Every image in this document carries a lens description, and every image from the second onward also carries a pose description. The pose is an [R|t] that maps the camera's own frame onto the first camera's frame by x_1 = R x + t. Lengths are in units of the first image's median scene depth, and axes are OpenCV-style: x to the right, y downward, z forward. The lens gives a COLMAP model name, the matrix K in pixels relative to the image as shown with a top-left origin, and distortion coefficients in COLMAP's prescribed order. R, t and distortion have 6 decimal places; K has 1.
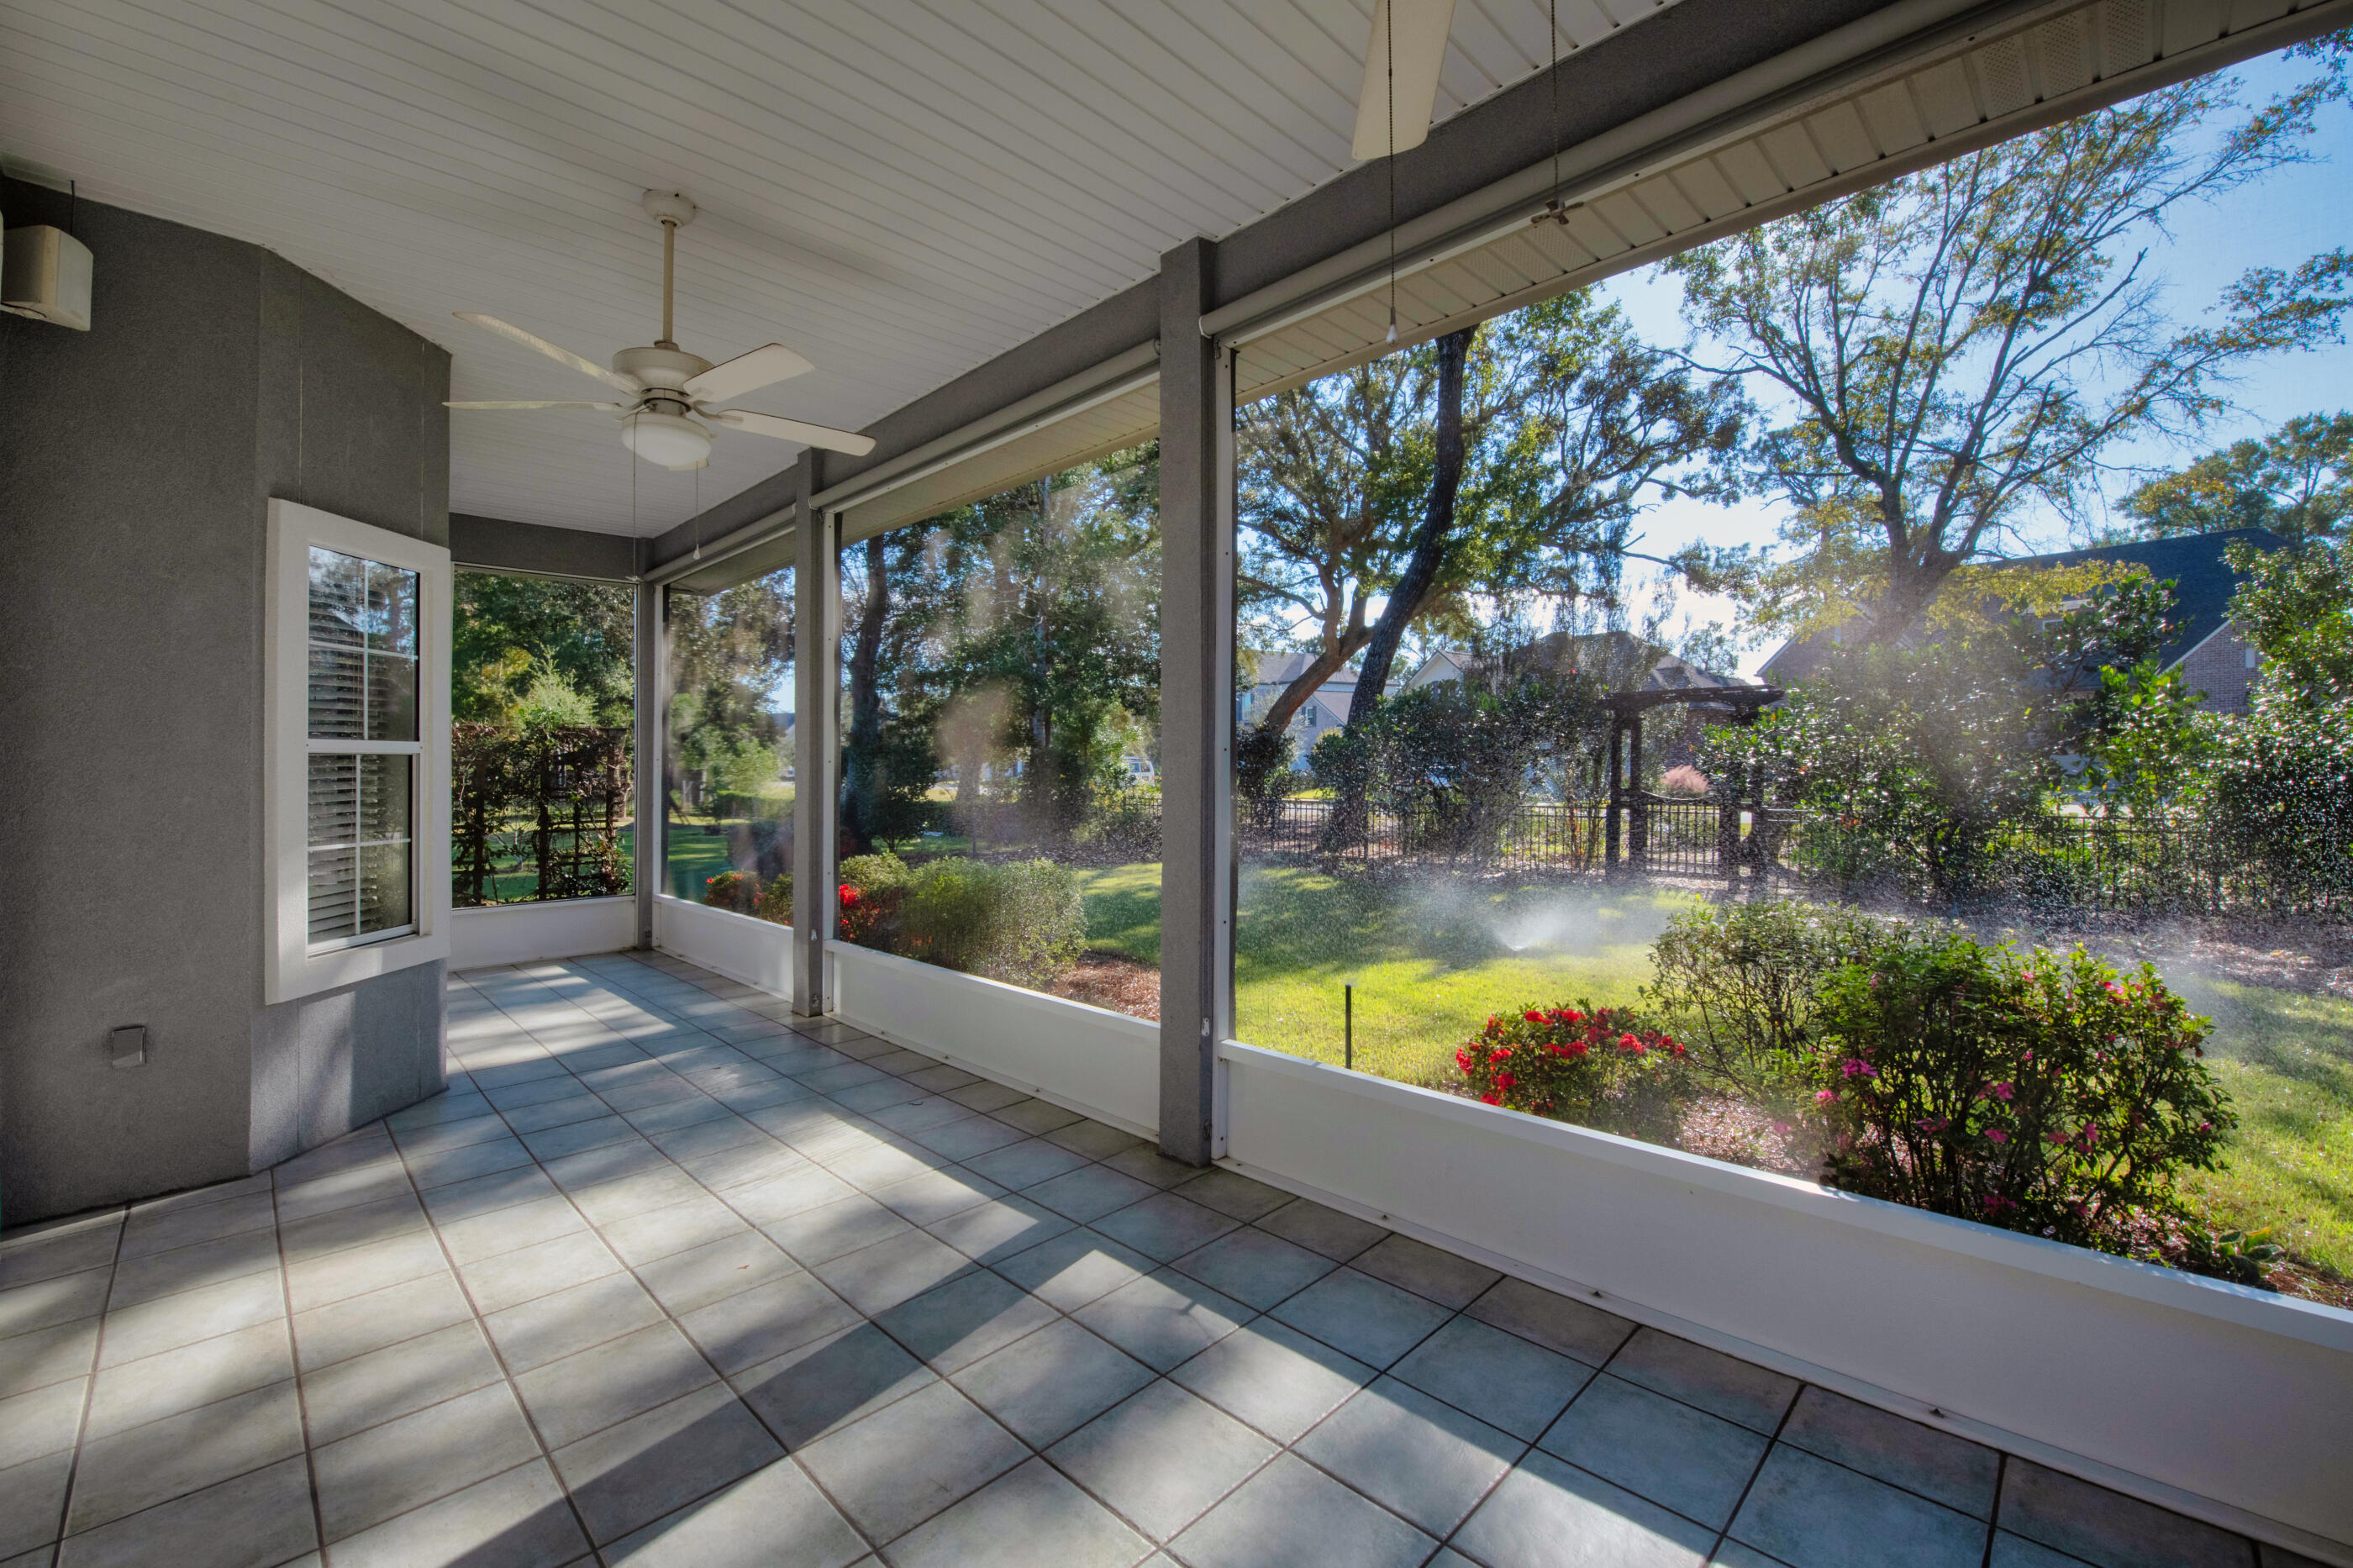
lens RADIAL K [[949.3, 0, 1173.5], [0, 949.3, 804.9], [0, 0, 1]] dist [0.001431, 0.000350]
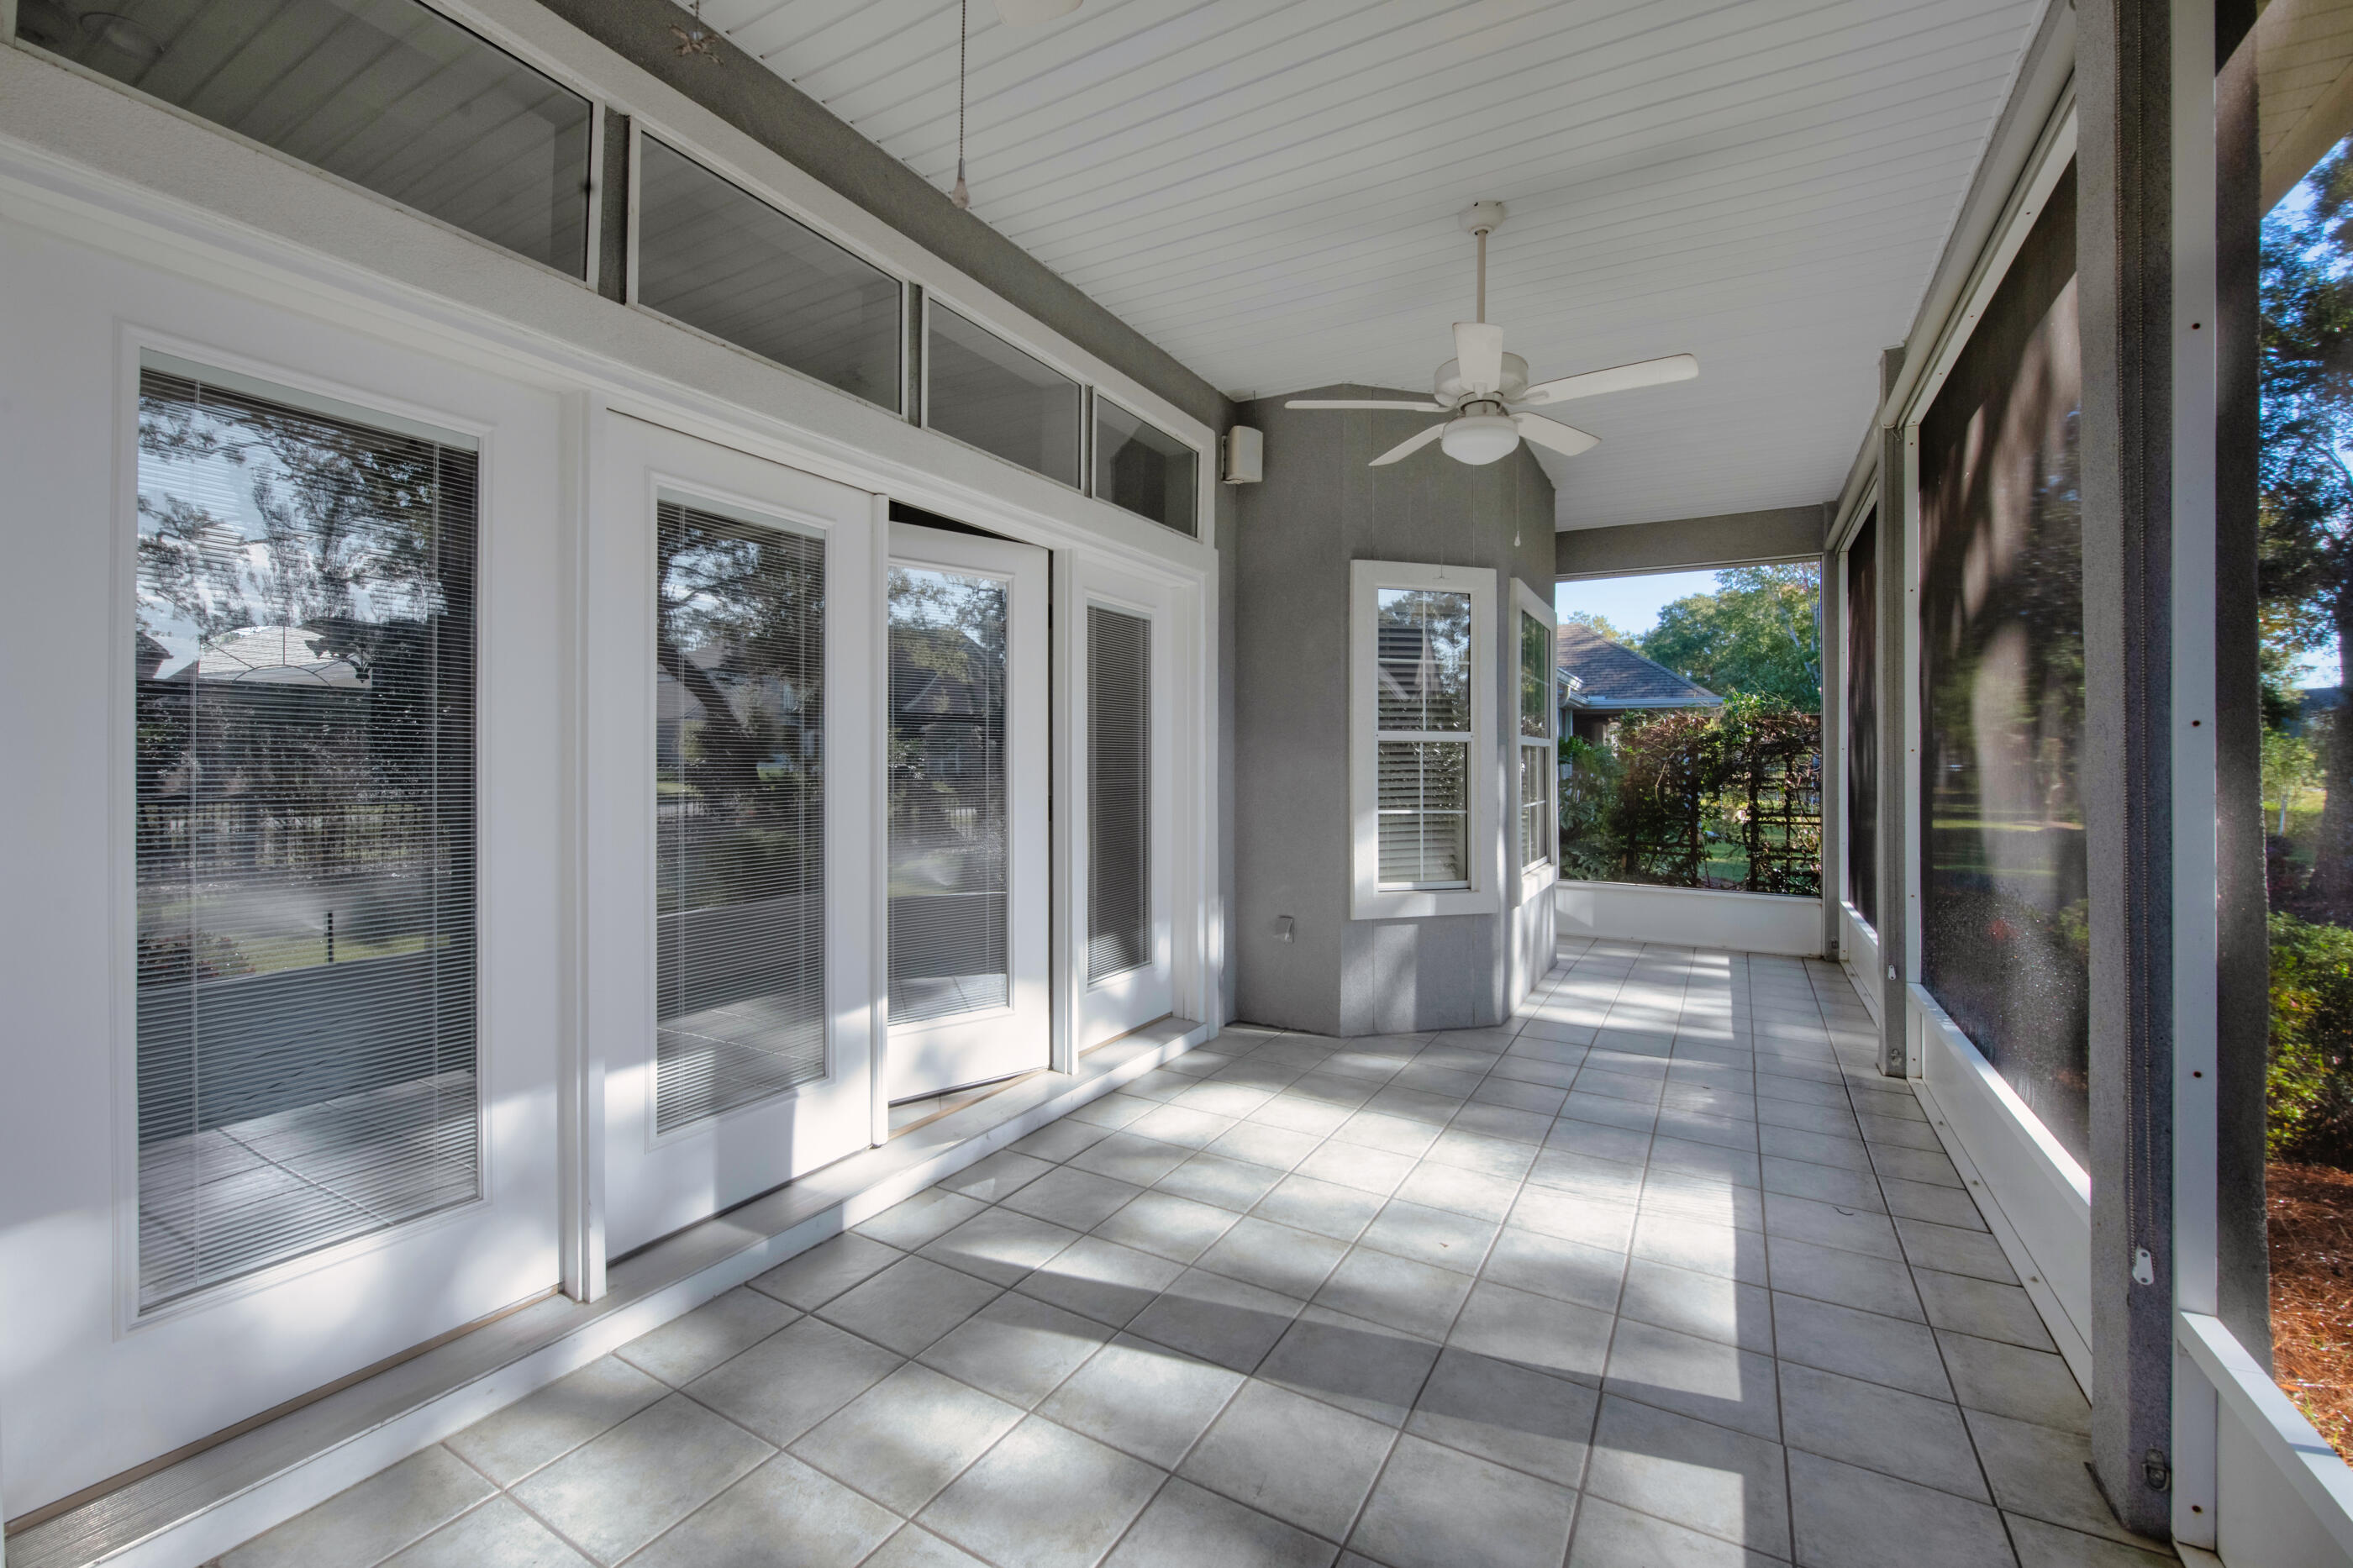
lens RADIAL K [[988.1, 0, 1176.5], [0, 988.1, 784.0], [0, 0, 1]] dist [-0.001281, -0.000233]
pose [[0.288143, 0.035533, -0.956928, 0.365817], [-0.050204, 0.998498, 0.021960, -0.009671], [0.956270, 0.041714, 0.289494, 0.325097]]
